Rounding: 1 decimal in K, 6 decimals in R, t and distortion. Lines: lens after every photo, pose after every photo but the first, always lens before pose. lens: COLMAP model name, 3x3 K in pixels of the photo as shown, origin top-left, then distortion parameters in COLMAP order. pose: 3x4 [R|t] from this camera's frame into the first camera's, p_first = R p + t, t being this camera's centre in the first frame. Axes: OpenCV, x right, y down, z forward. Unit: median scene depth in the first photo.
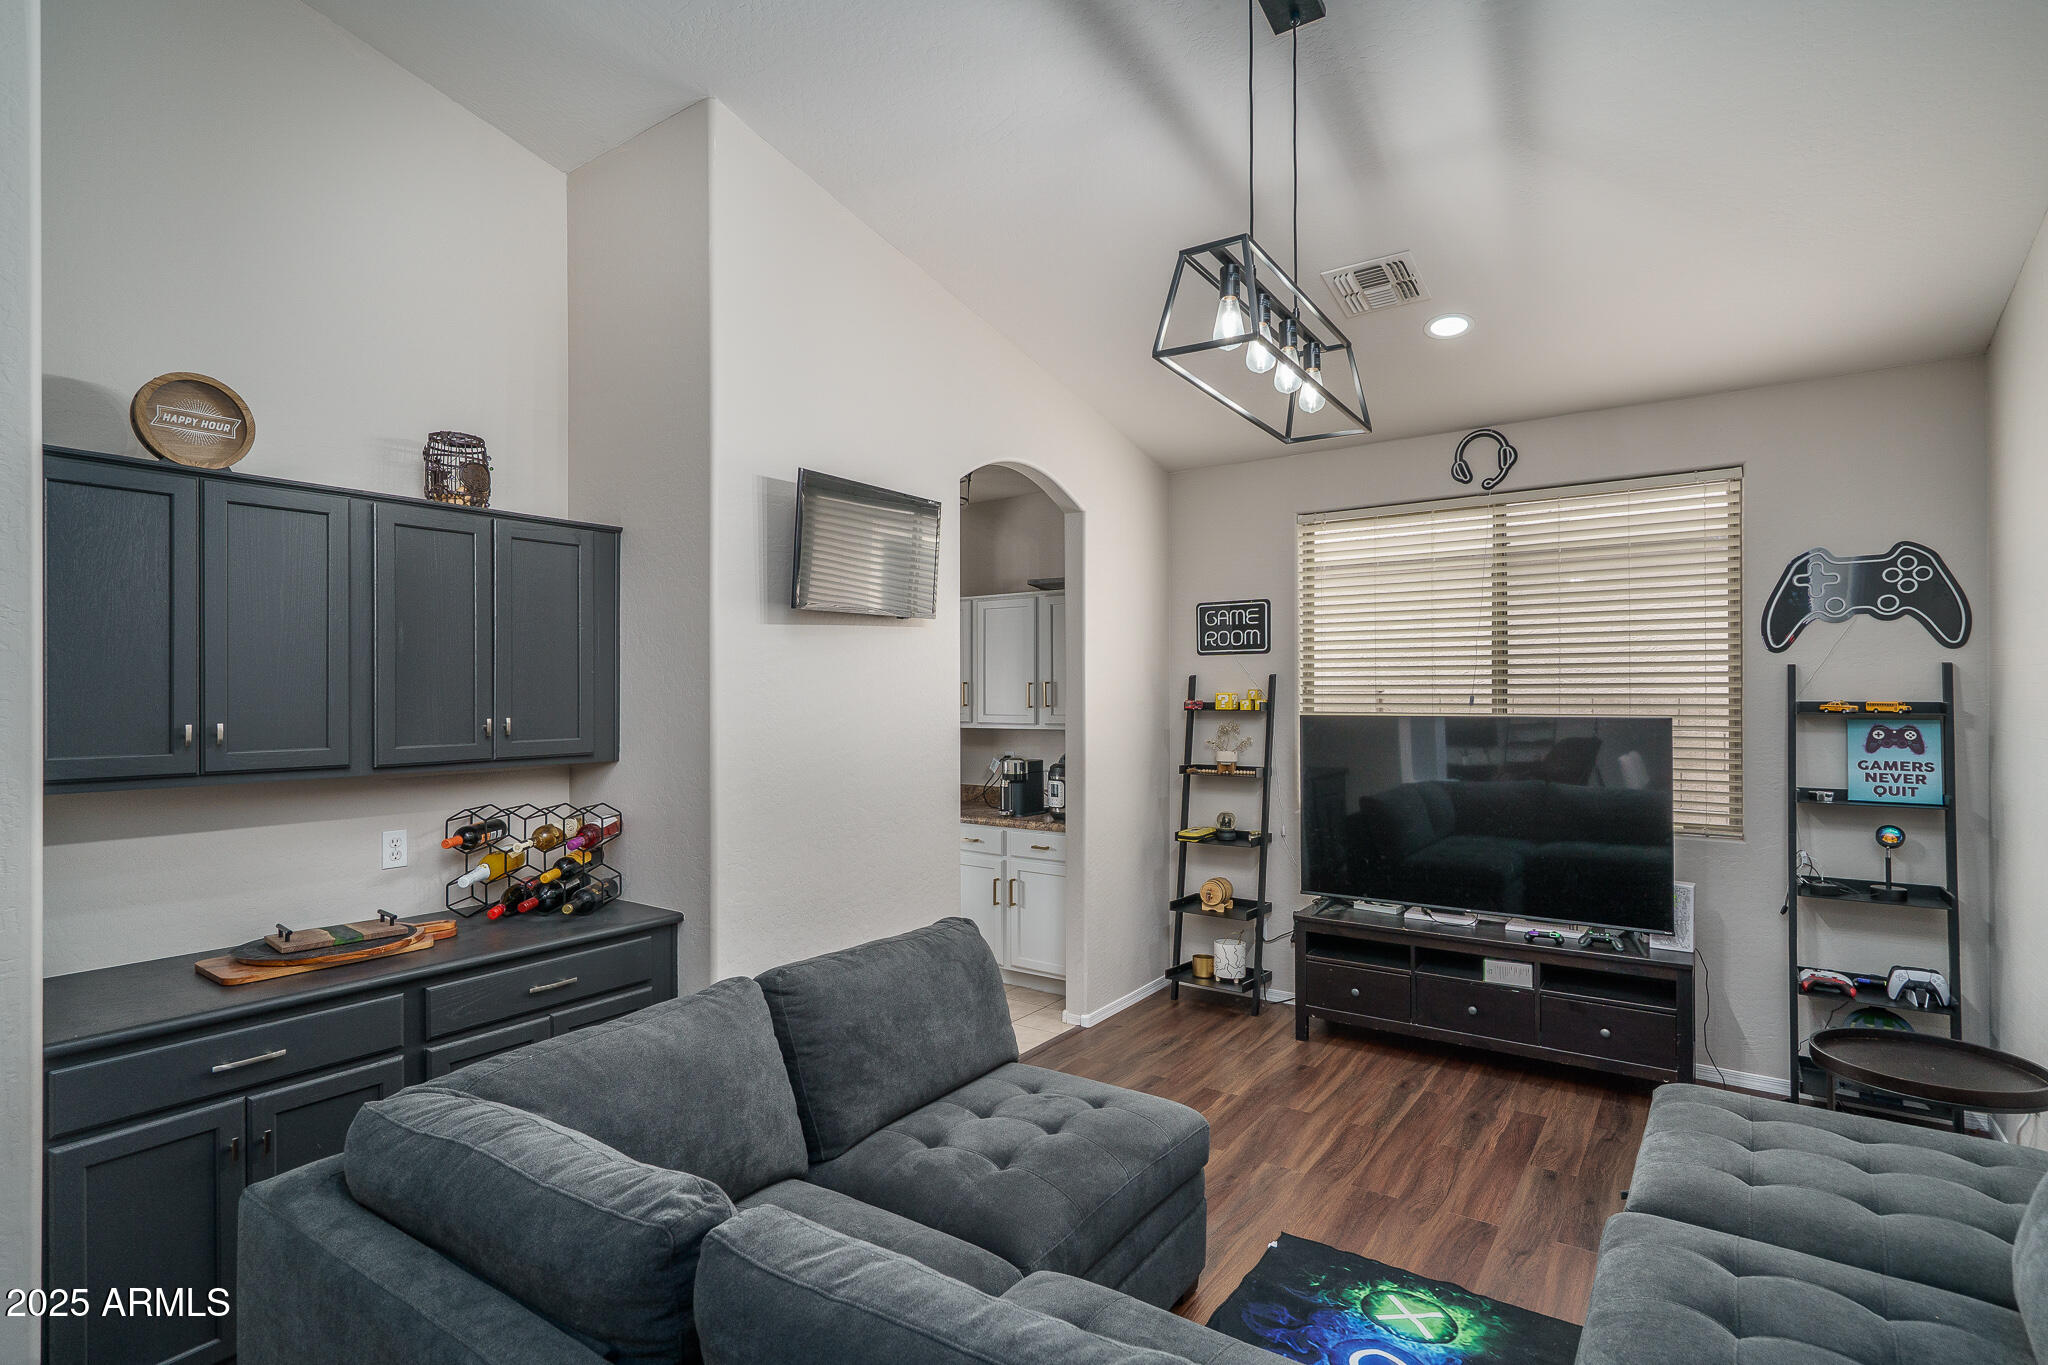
lens RADIAL K [[996.3, 0, 1035.6], [0, 996.3, 685.1], [0, 0, 1]] dist [-0.007353, 0.002767]
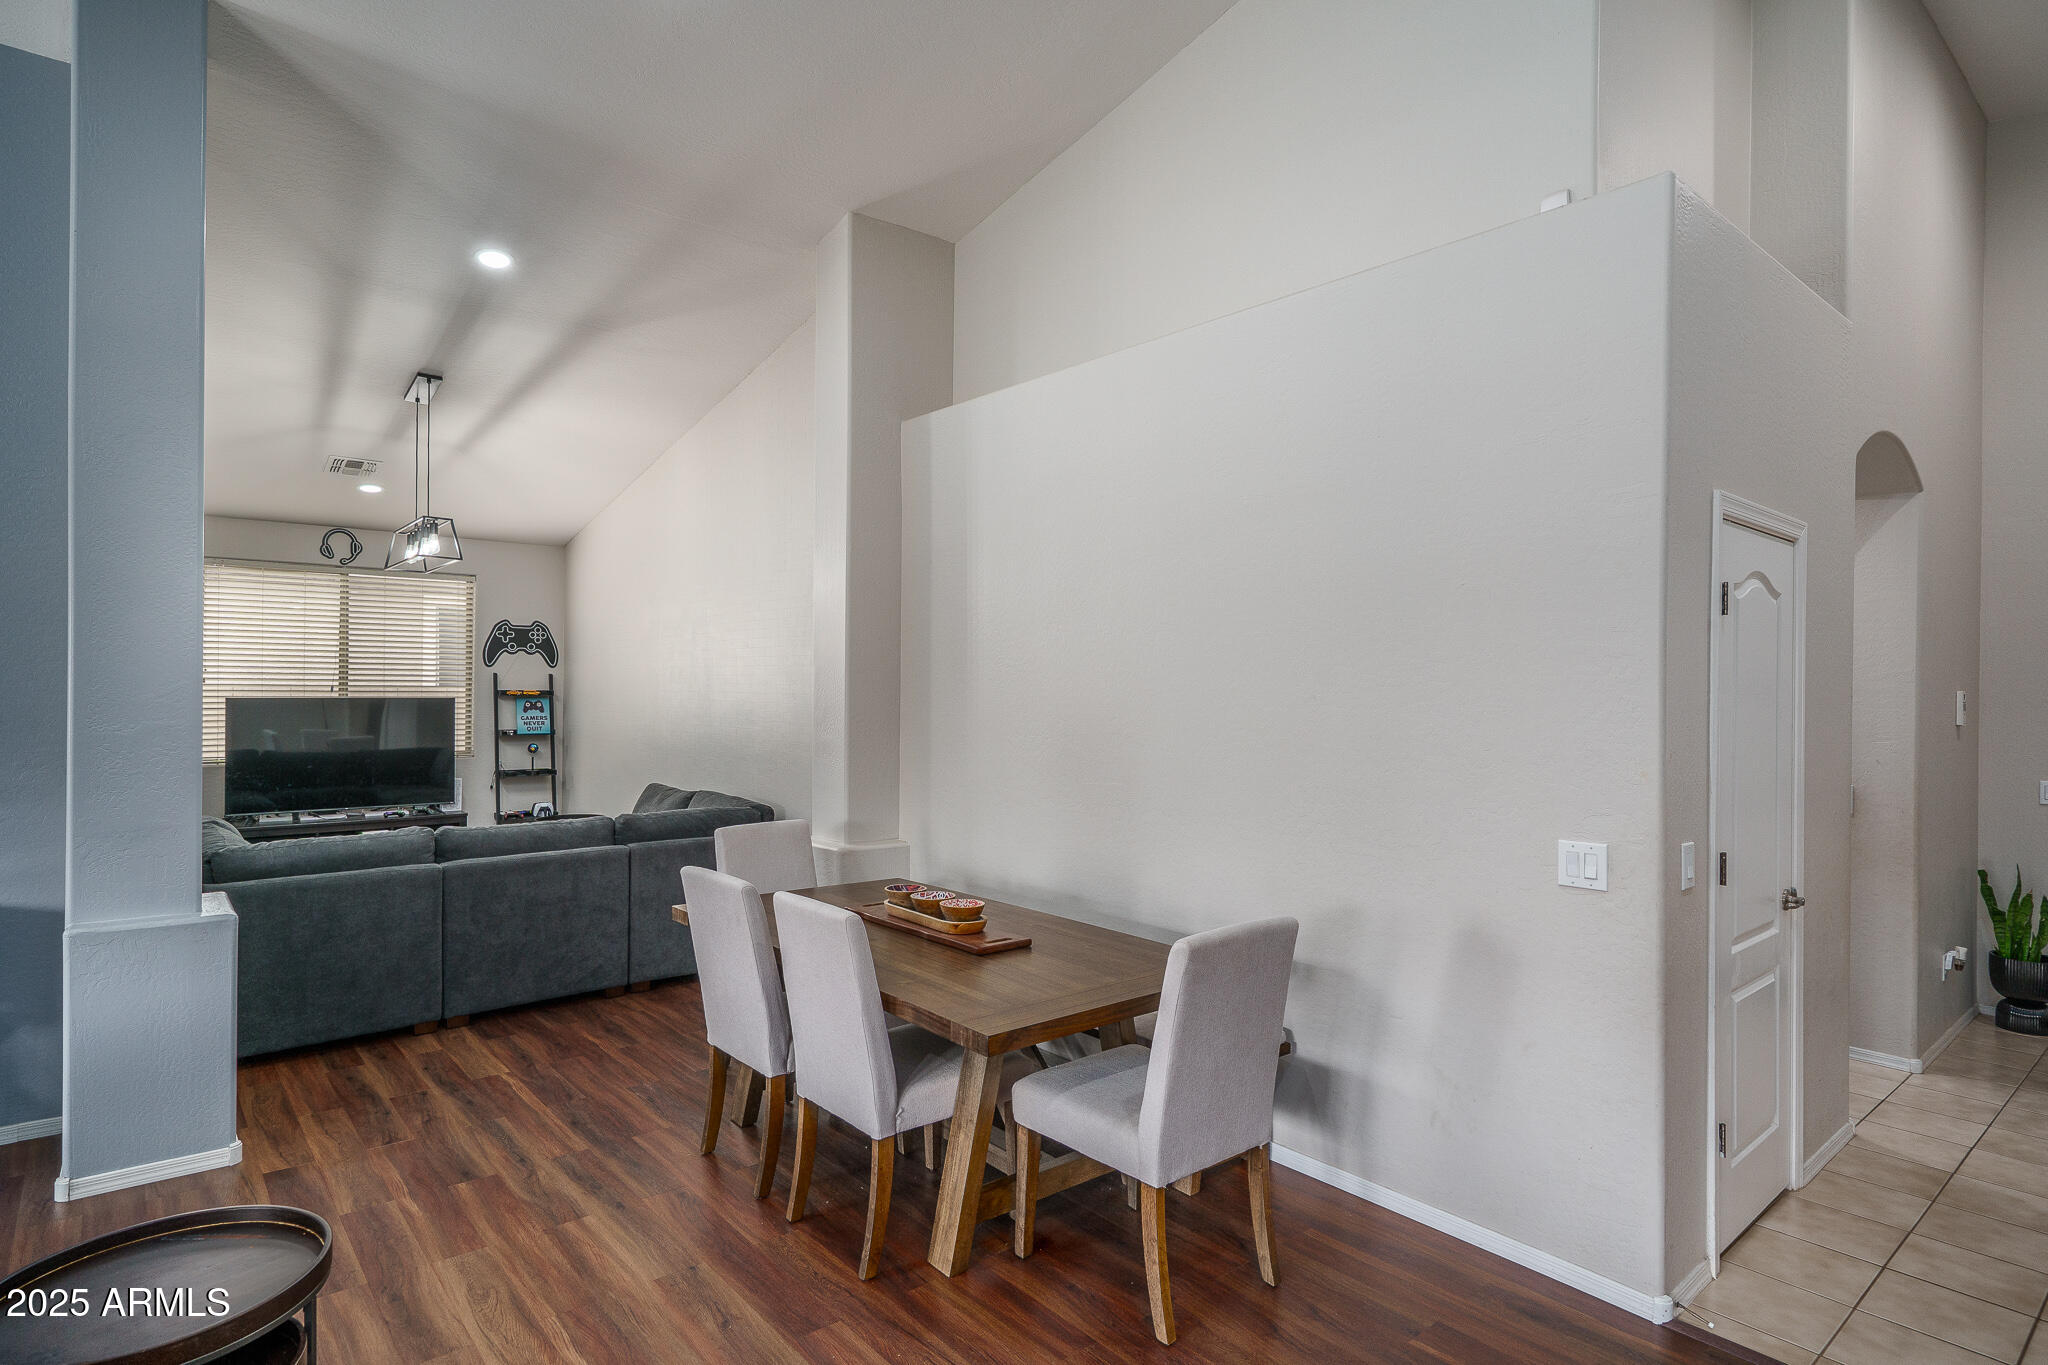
lens RADIAL K [[1057.3, 0, 1016.5], [0, 1057.3, 687.1], [0, 0, 1]] dist [0.004363, 0.000660]
pose [[0.223301, 0.005533, 0.974734, -1.261087], [-0.018803, 0.999822, -0.001368, -0.008304], [-0.974568, -0.018023, 0.223365, -0.633798]]
